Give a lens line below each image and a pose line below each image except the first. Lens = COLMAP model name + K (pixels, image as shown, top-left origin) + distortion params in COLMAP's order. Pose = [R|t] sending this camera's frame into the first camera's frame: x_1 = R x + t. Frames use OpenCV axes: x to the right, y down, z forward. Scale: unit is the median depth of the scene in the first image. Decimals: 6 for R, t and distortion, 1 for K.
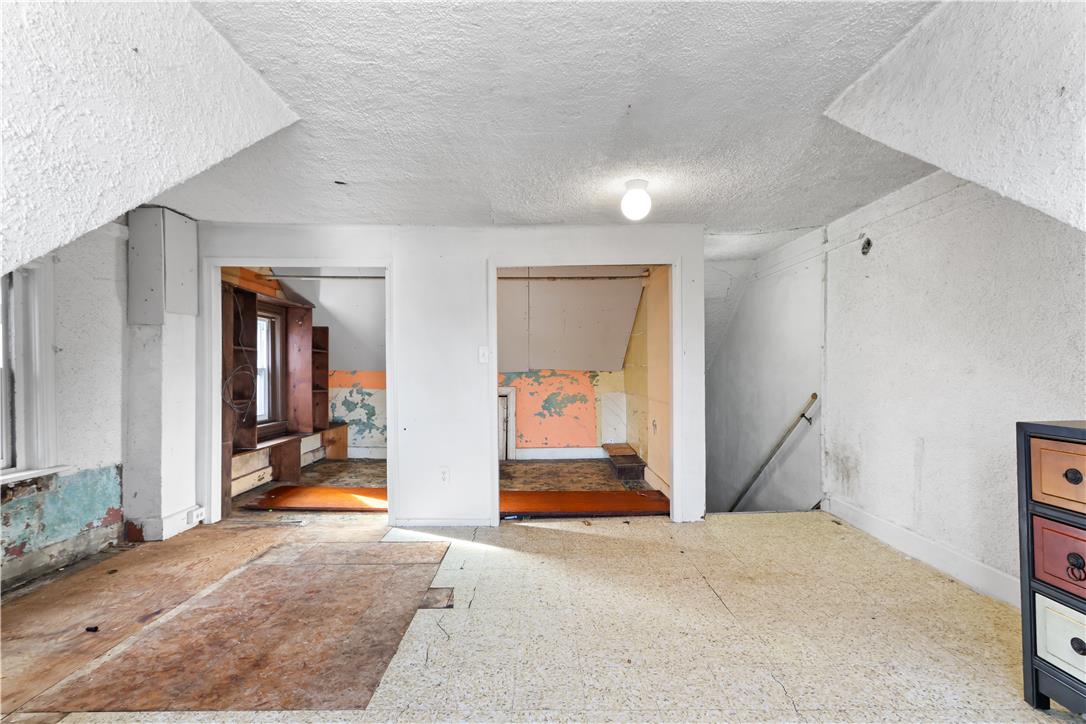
lens RADIAL K [[495.0, 0, 542.6], [0, 495.0, 363.6], [0, 0, 1]] dist [0.004868, 0.000776]
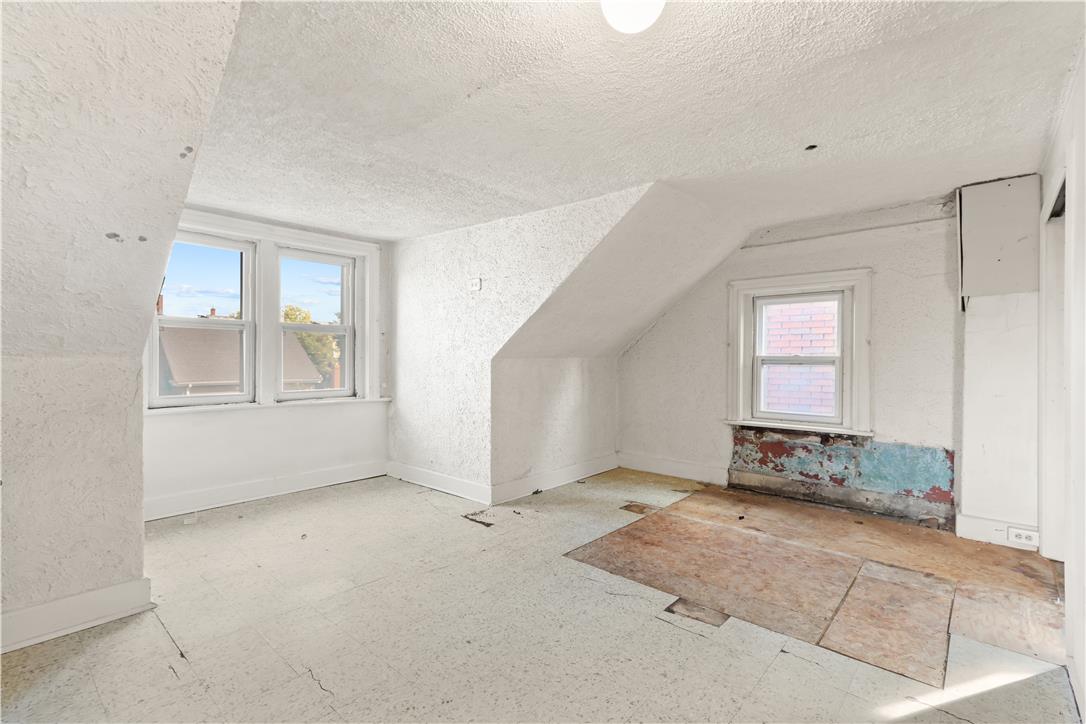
lens RADIAL K [[495.0, 0, 540.5], [0, 495.0, 359.9], [0, 0, 1]] dist [0.004868, 0.000776]
pose [[-0.648977, 0.006262, -0.760782, 0.578067], [0.005873, 0.999978, 0.003221, 0.008448], [0.760785, -0.002378, -0.648999, 1.203096]]
